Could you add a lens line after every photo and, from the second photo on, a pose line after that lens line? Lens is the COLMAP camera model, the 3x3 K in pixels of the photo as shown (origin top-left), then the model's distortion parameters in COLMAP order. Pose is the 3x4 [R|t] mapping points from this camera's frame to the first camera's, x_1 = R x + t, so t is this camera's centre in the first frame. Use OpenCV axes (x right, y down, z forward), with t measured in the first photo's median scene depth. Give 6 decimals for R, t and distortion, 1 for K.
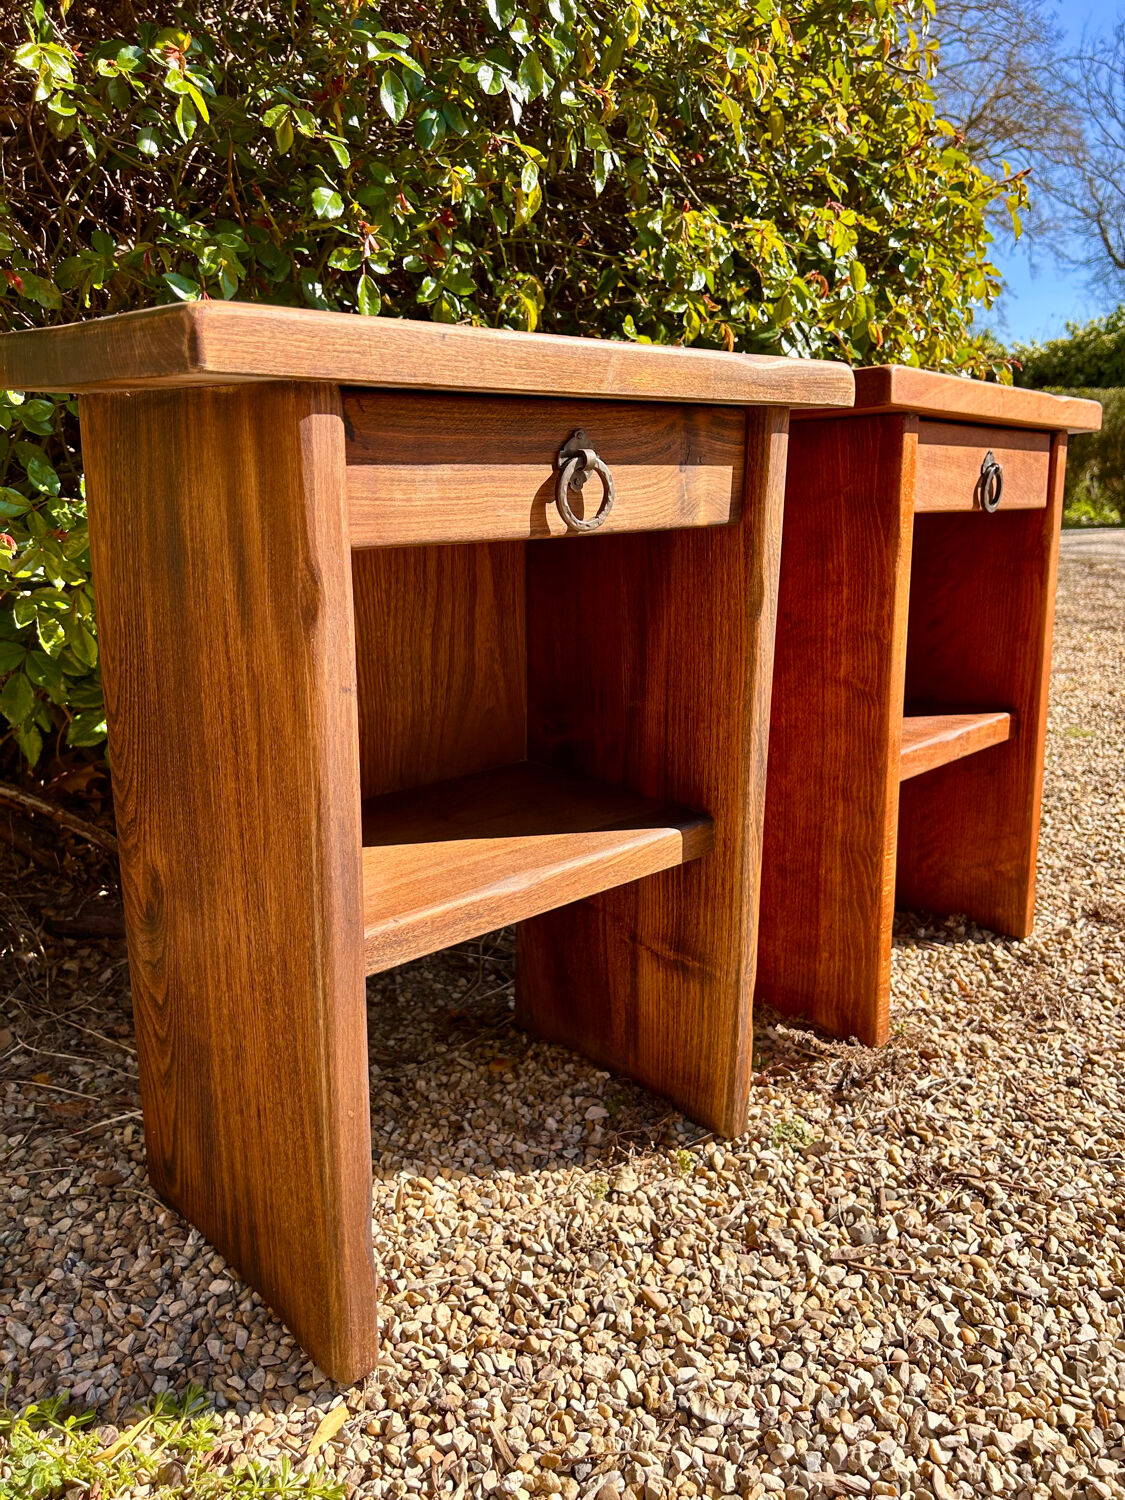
lens RADIAL K [[1128.1, 0, 548.2], [0, 1128.1, 748.8], [0, 0, 1]] dist [0.034668, -0.040567]
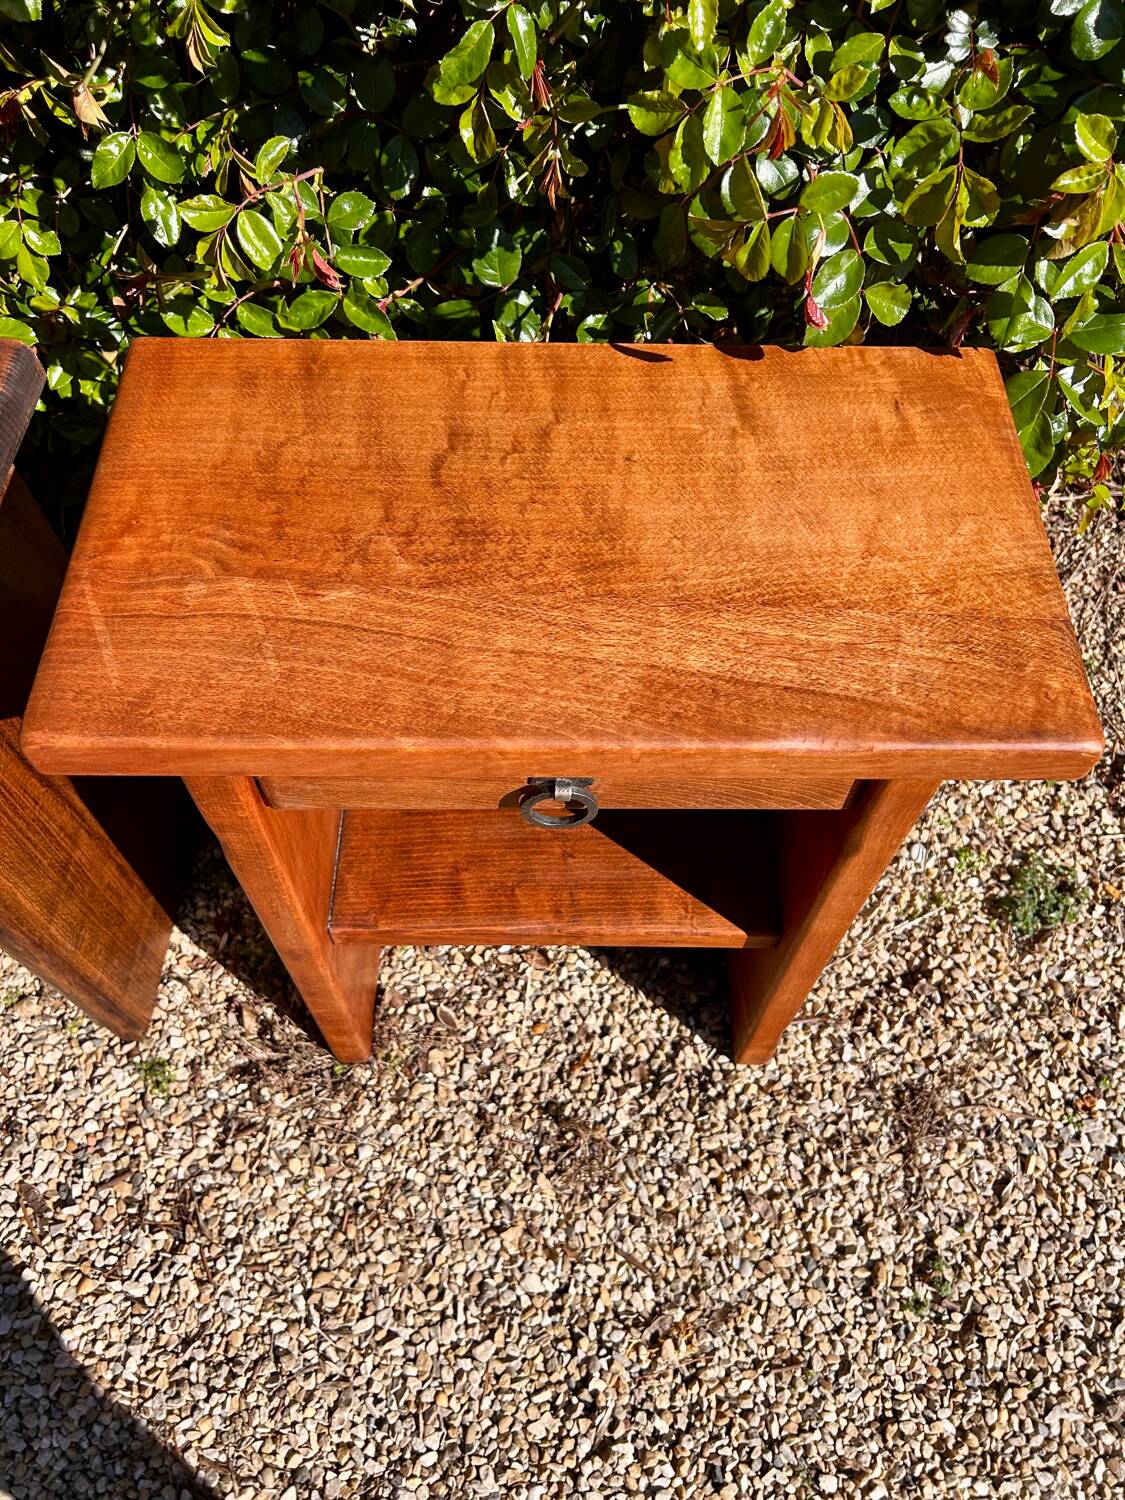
lens RADIAL K [[1140.3, 0, 563.9], [0, 1140.3, 740.6], [0, 0, 1]] dist [0.014692, -0.002266]
pose [[0.674246, 0.646908, -0.356233, 0.814641], [-0.175565, 0.608947, 0.773537, -0.977916], [0.717335, -0.459013, 0.524155, 1.018365]]
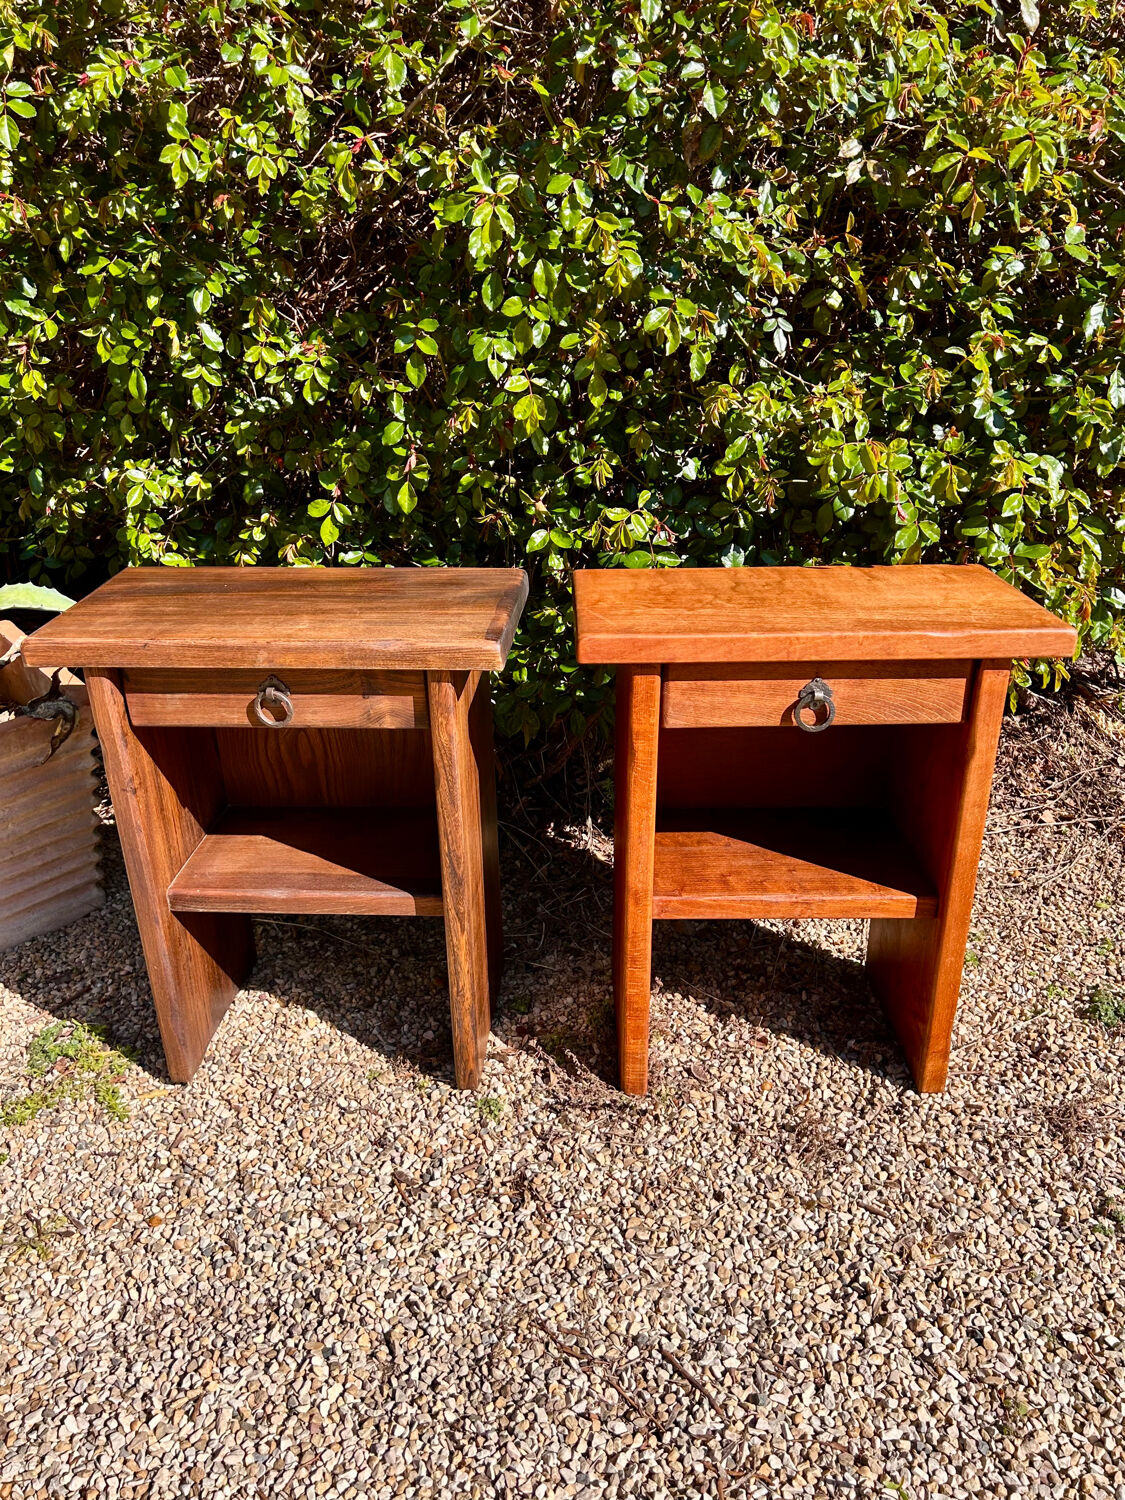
lens RADIAL K [[1127.2, 0, 567.3], [0, 1127.2, 754.7], [0, 0, 1]] dist [0.012043, -0.000025]
pose [[0.683528, 0.300461, -0.665216, 1.375139], [-0.152520, 0.950024, 0.272383, -0.639449], [0.713811, -0.084723, 0.695195, 0.083737]]
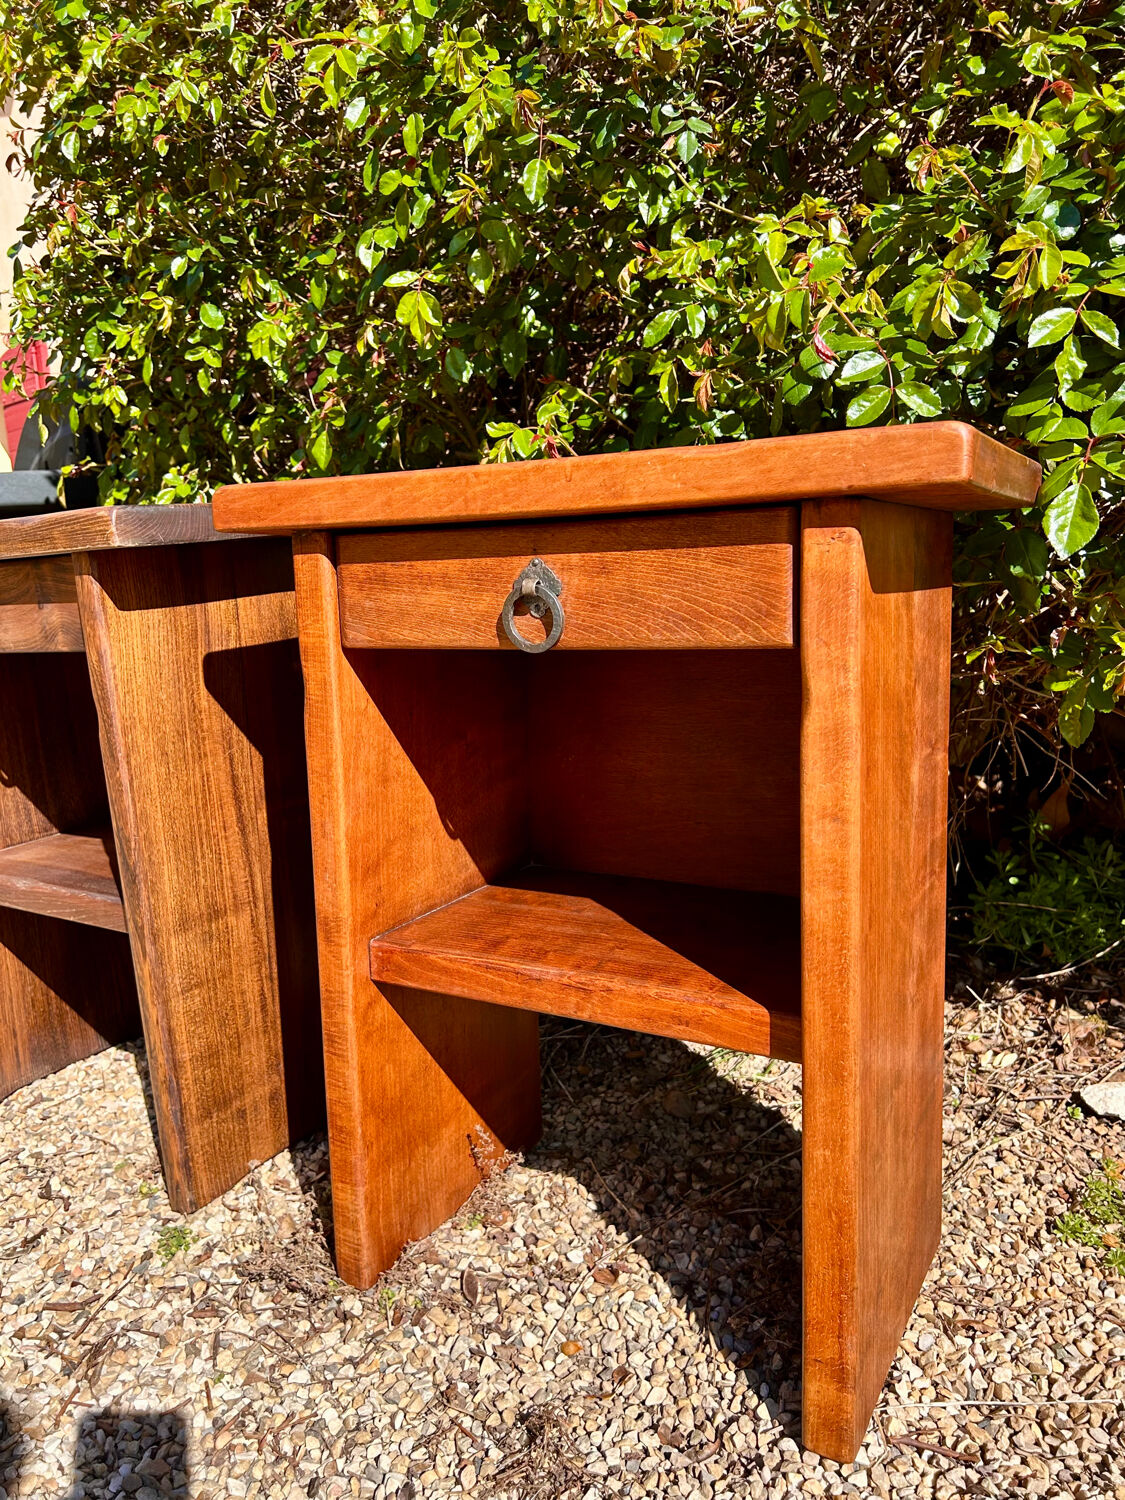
lens RADIAL K [[1130.2, 0, 559.8], [0, 1130.2, 744.1], [0, 0, 1]] dist [0.041358, -0.054180]
pose [[0.225909, 0.155187, -0.961708, 1.456317], [-0.168301, 0.978602, 0.118378, -0.335474], [0.959500, 0.135113, 0.247193, 1.225284]]
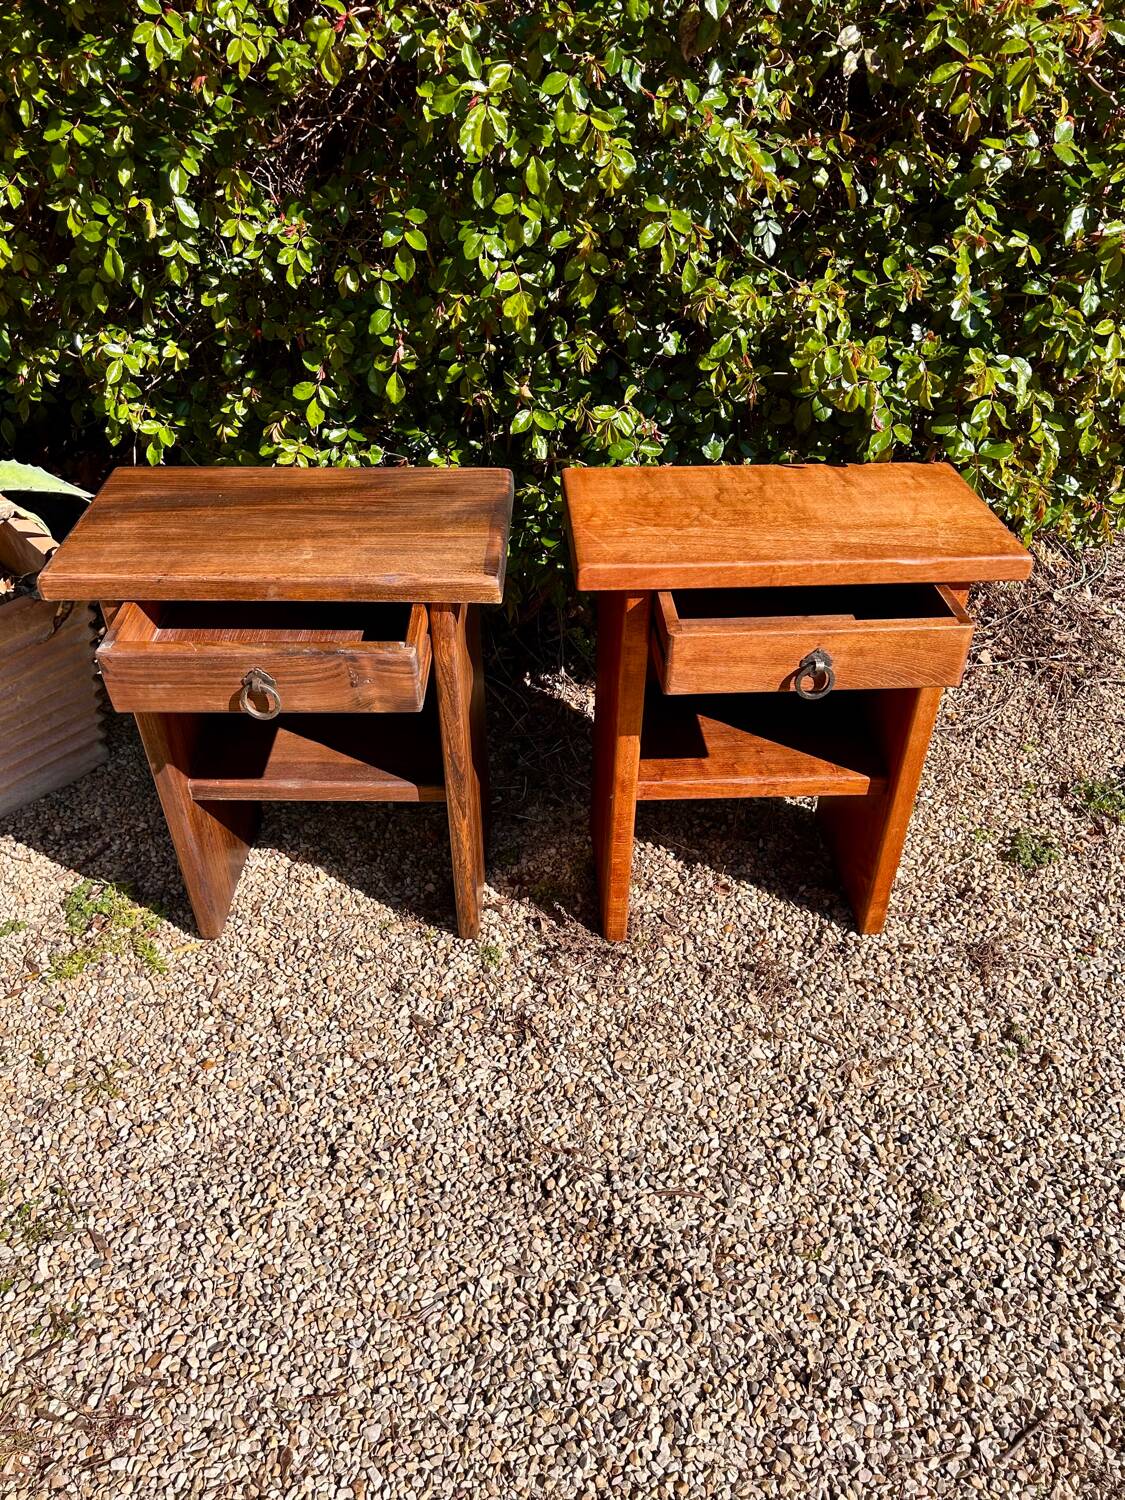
lens RADIAL K [[1119.0, 0, 558.7], [0, 1119.0, 747.5], [0, 0, 1]] dist [0.064477, -0.103679]
pose [[0.717652, 0.428841, -0.548700, 1.313388], [-0.165055, 0.870198, 0.464233, -0.897268], [0.676560, -0.242592, 0.695281, -0.048233]]
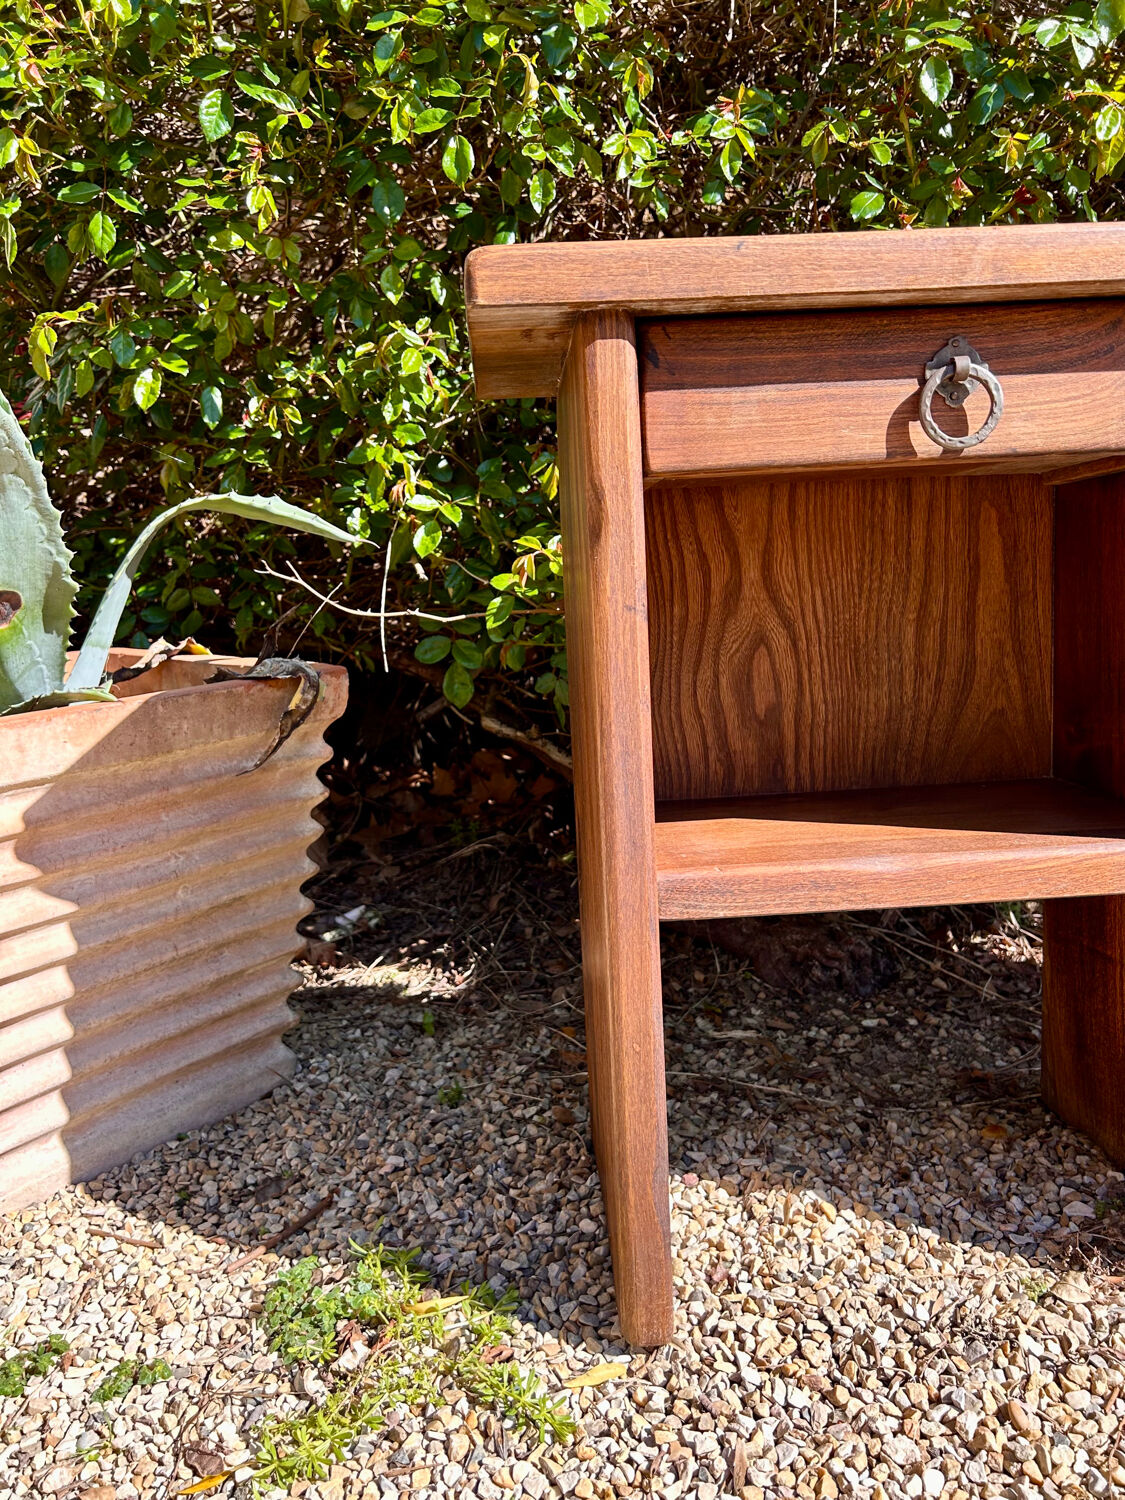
lens RADIAL K [[1130.3, 0, 567.2], [0, 1130.3, 744.6], [0, 0, 1]] dist [0.041022, -0.054357]
pose [[0.766852, 0.040993, -0.640514, 0.328355], [-0.107830, 0.992002, -0.065610, 0.108577], [0.632701, 0.119379, 0.765139, 0.146007]]
